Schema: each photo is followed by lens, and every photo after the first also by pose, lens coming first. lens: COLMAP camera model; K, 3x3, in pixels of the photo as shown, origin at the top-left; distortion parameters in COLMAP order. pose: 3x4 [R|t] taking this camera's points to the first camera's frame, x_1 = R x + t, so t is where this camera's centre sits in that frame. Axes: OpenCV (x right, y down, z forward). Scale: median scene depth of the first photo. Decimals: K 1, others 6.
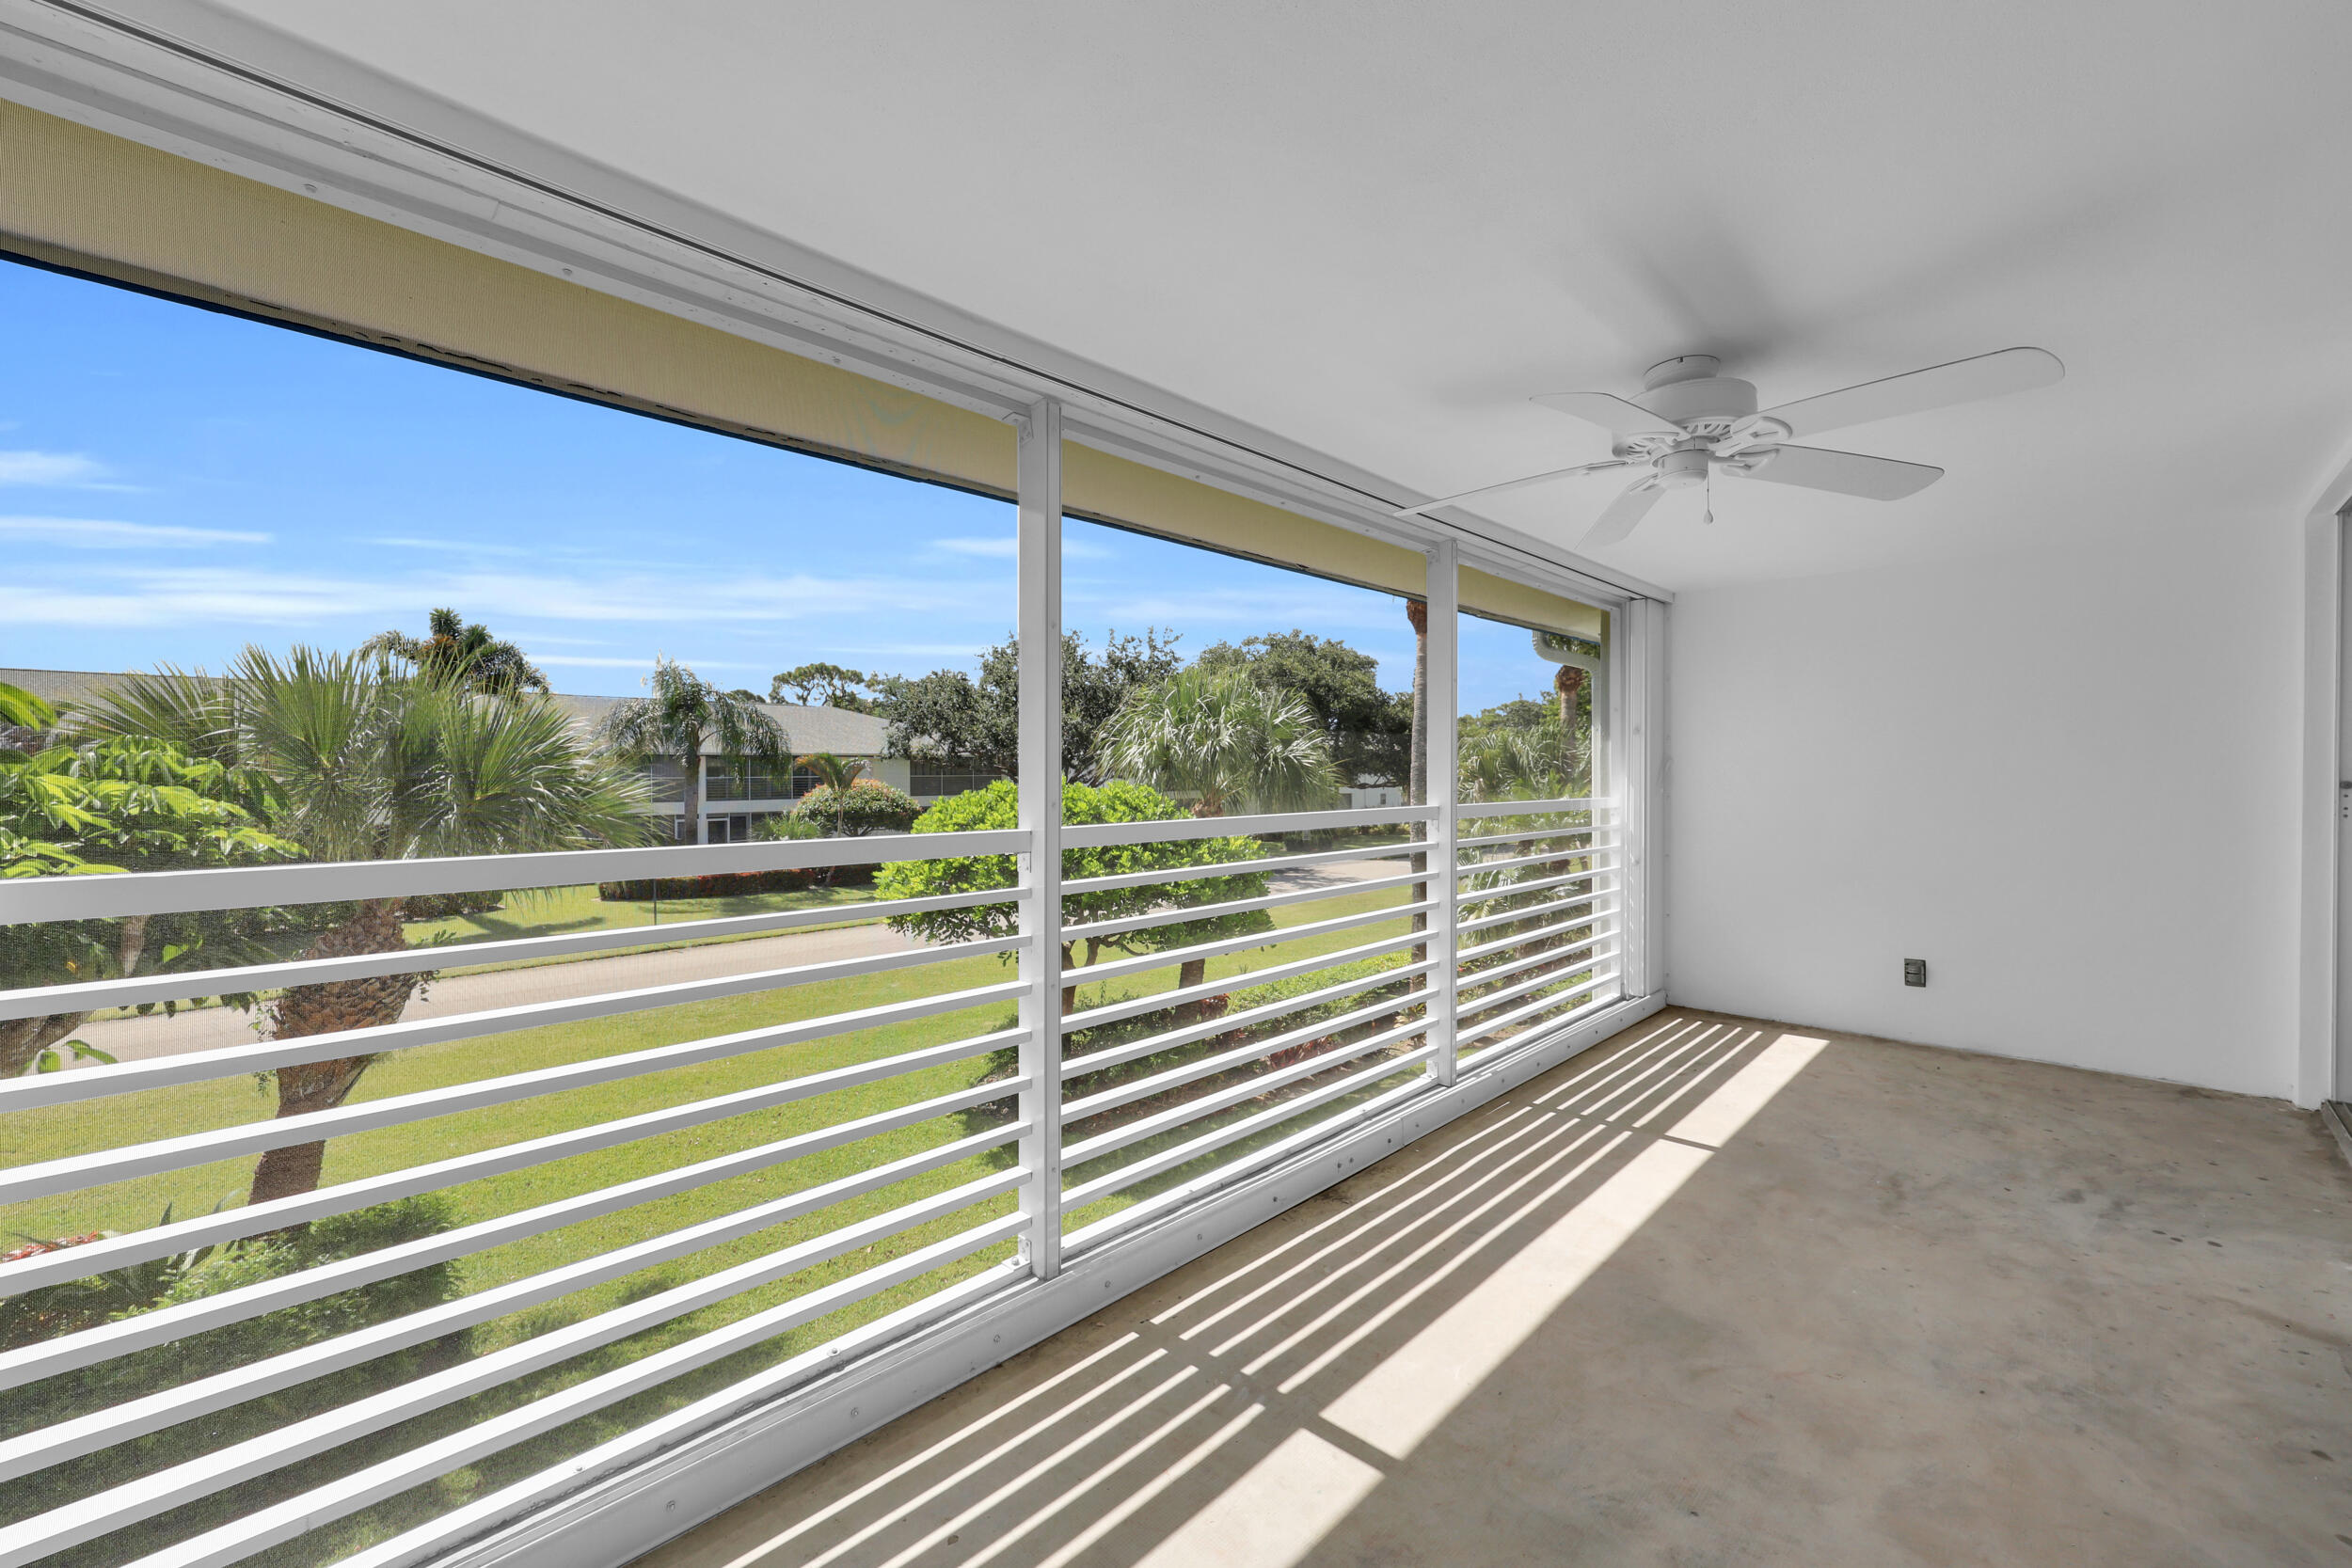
lens RADIAL K [[1002.6, 0, 1181.9], [0, 1002.6, 773.6], [0, 0, 1]] dist [-0.000014, -0.000108]
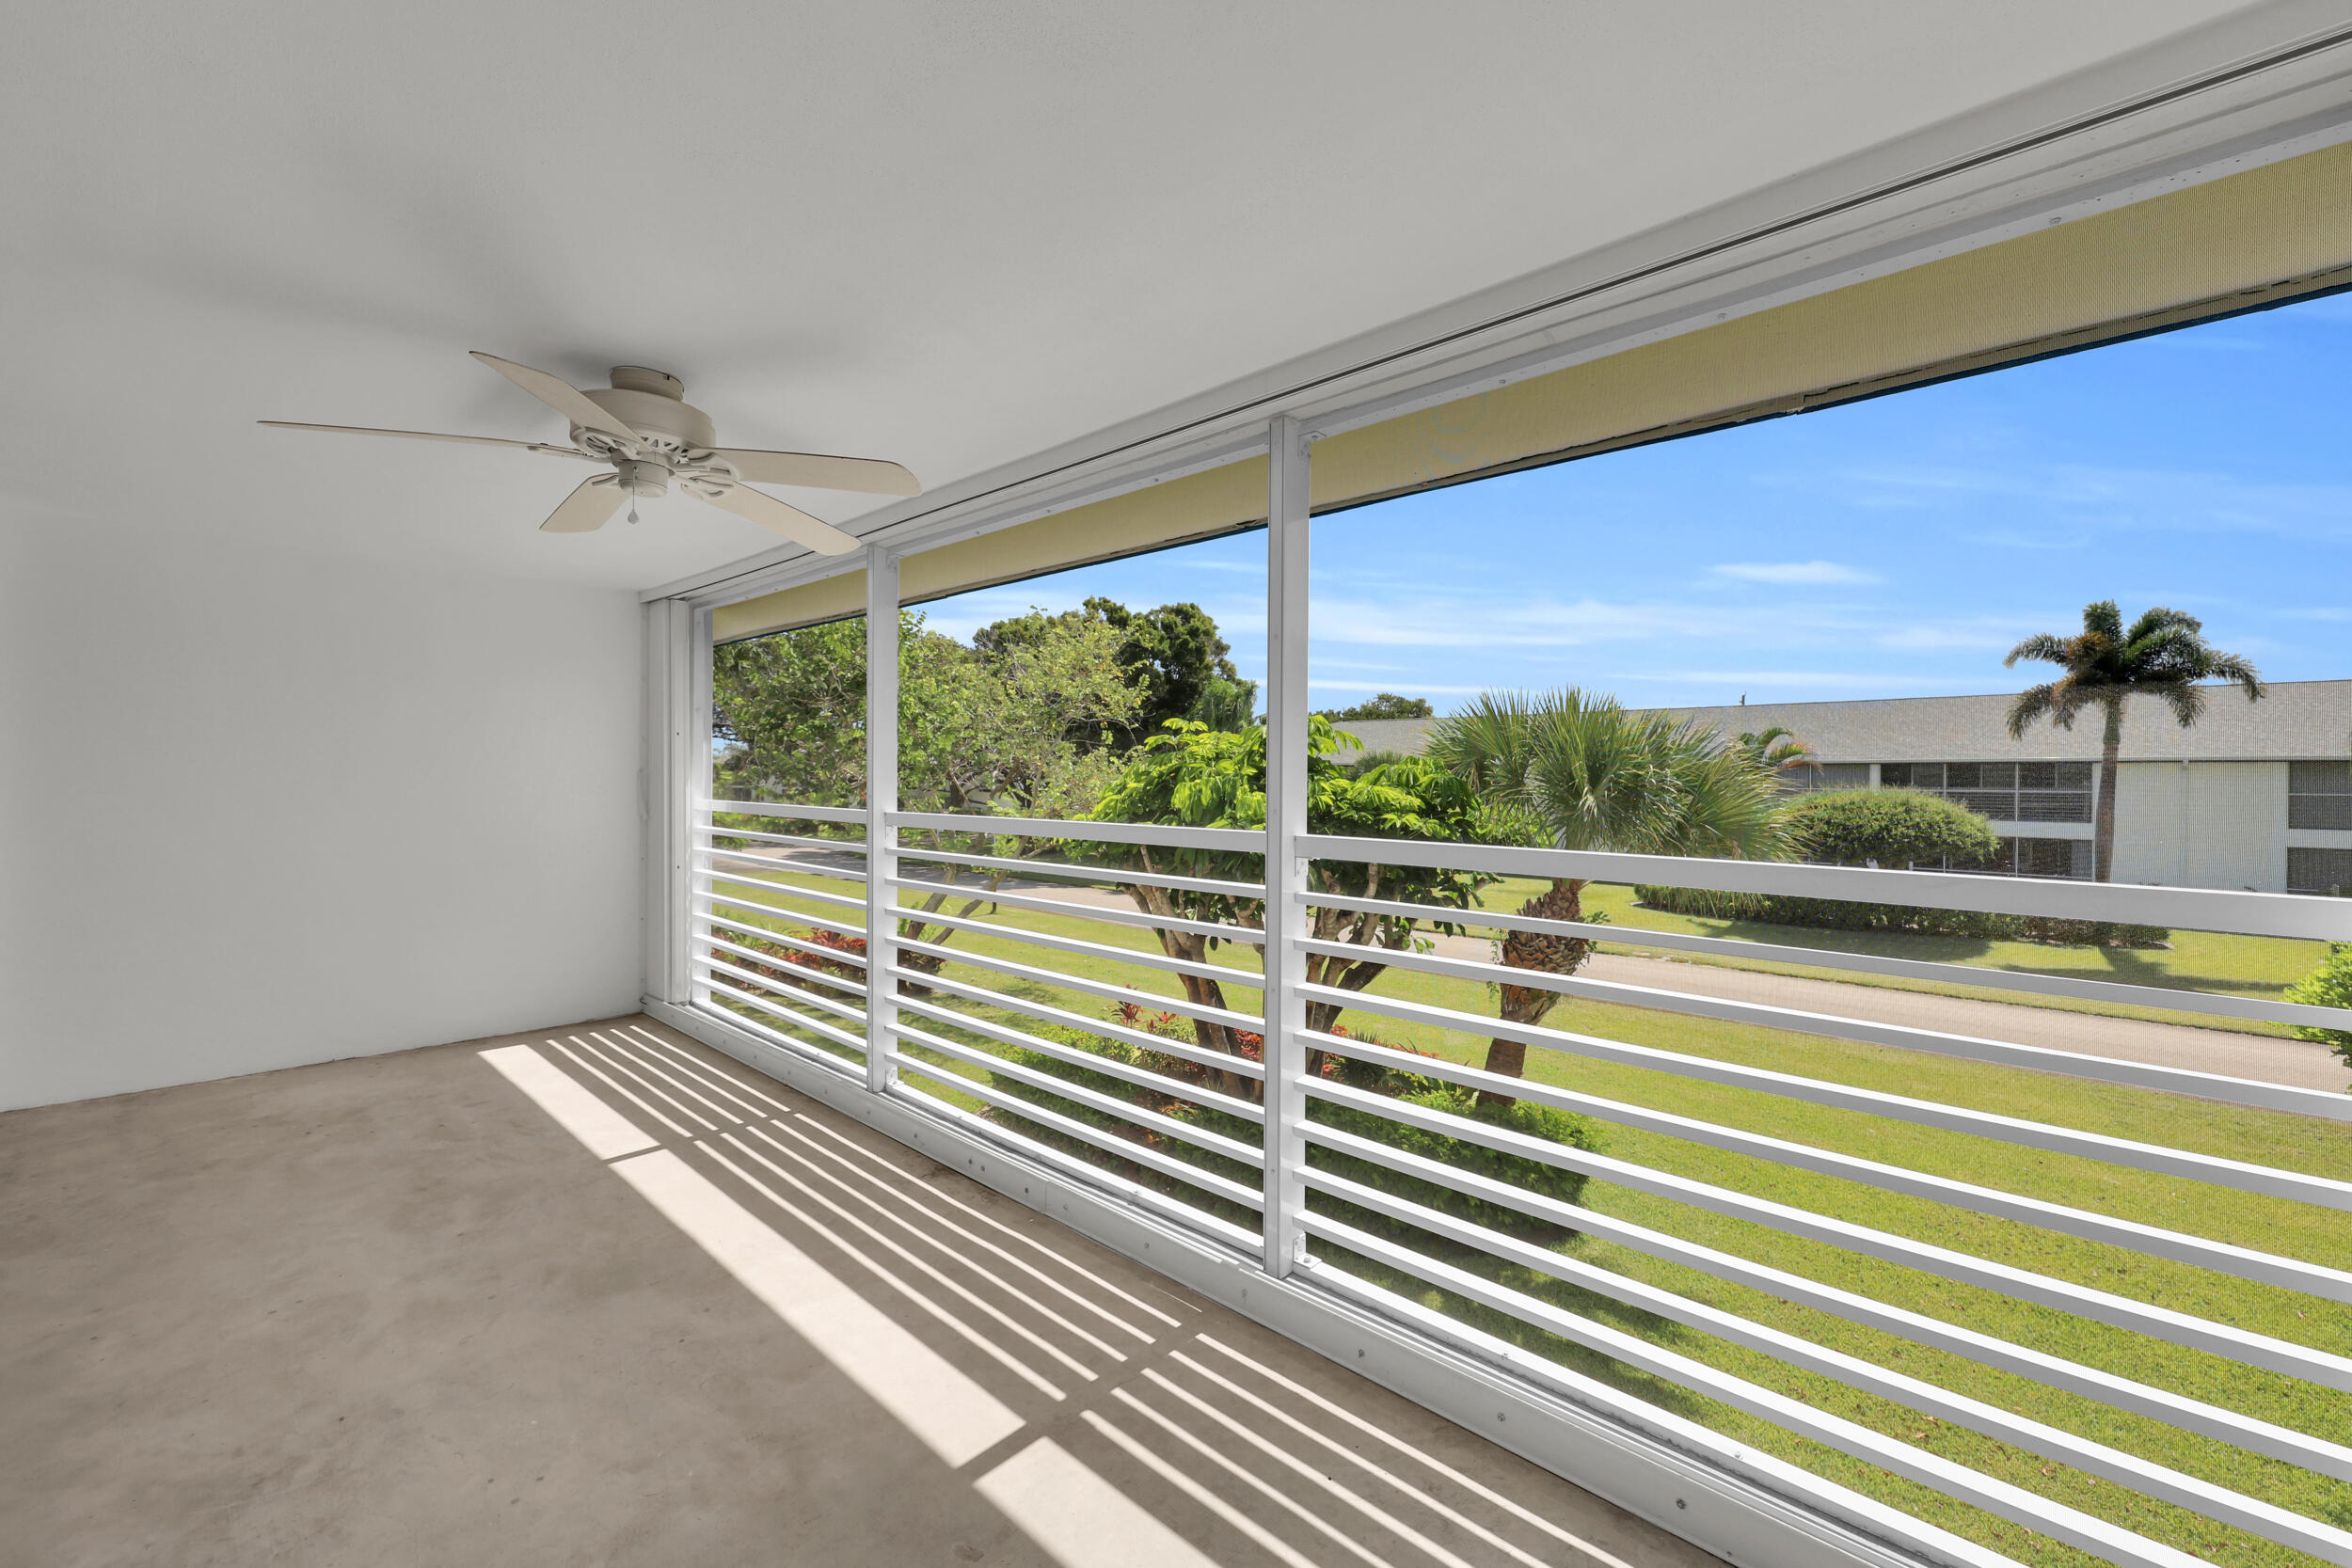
lens RADIAL K [[965.9, 0, 1154.1], [0, 965.9, 807.8], [0, 0, 1]] dist [-0.001656, 0.000157]
pose [[-0.021678, 0.035578, -0.999132, 1.276135], [-0.013081, 0.999271, 0.035867, -0.013785], [0.999679, 0.013848, -0.021197, 1.355245]]
